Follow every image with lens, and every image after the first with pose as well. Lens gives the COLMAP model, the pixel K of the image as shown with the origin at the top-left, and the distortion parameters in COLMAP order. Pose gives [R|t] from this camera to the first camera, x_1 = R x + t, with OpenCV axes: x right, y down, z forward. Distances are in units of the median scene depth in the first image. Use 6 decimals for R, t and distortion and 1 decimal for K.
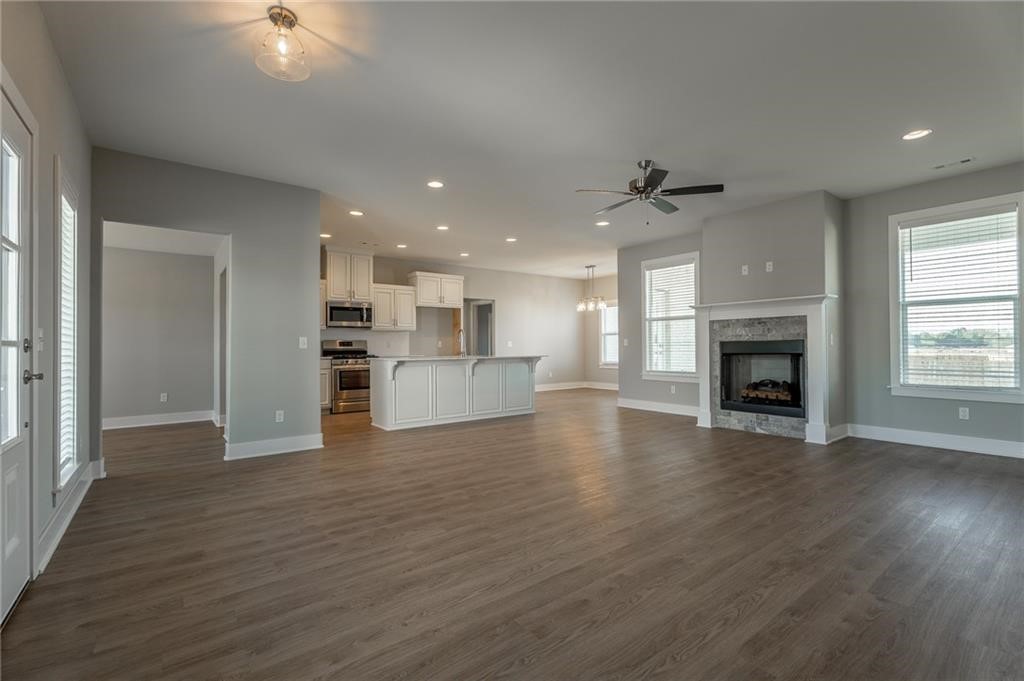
lens RADIAL K [[461.4, 0, 504.5], [0, 461.4, 344.6], [0, 0, 1]] dist [0.004413, -0.000413]
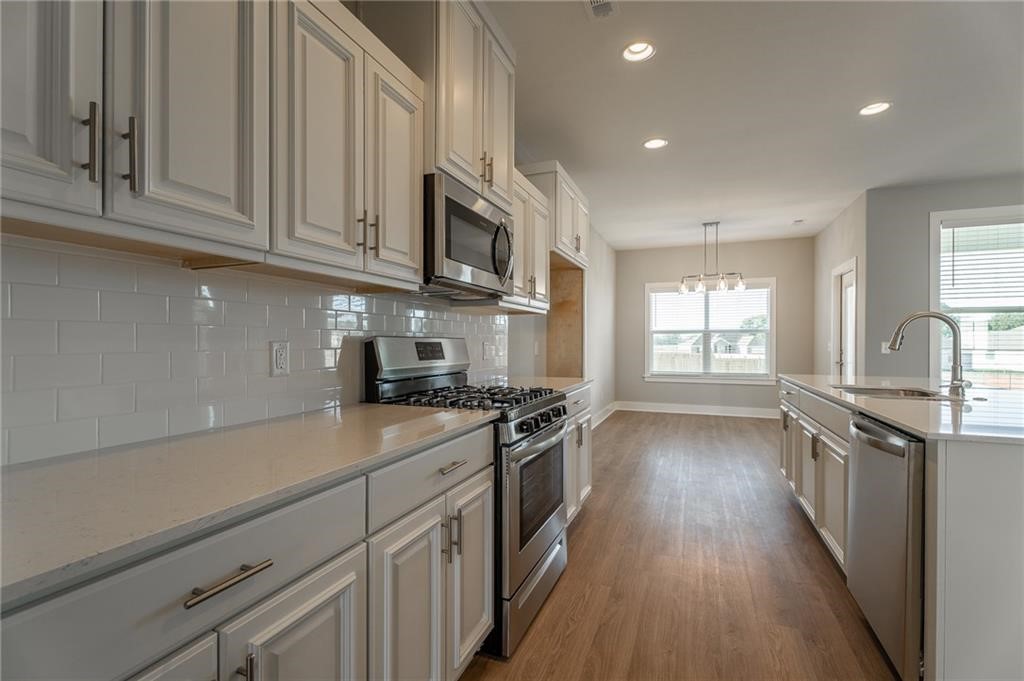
lens RADIAL K [[461.4, 0, 508.4], [0, 461.4, 340.6], [0, 0, 1]] dist [0.004413, -0.000413]
pose [[0.849826, 0.010362, 0.526961, -0.420071], [-0.011761, 0.999931, -0.000695, -0.007192], [-0.526932, -0.005607, 0.849889, 0.686478]]
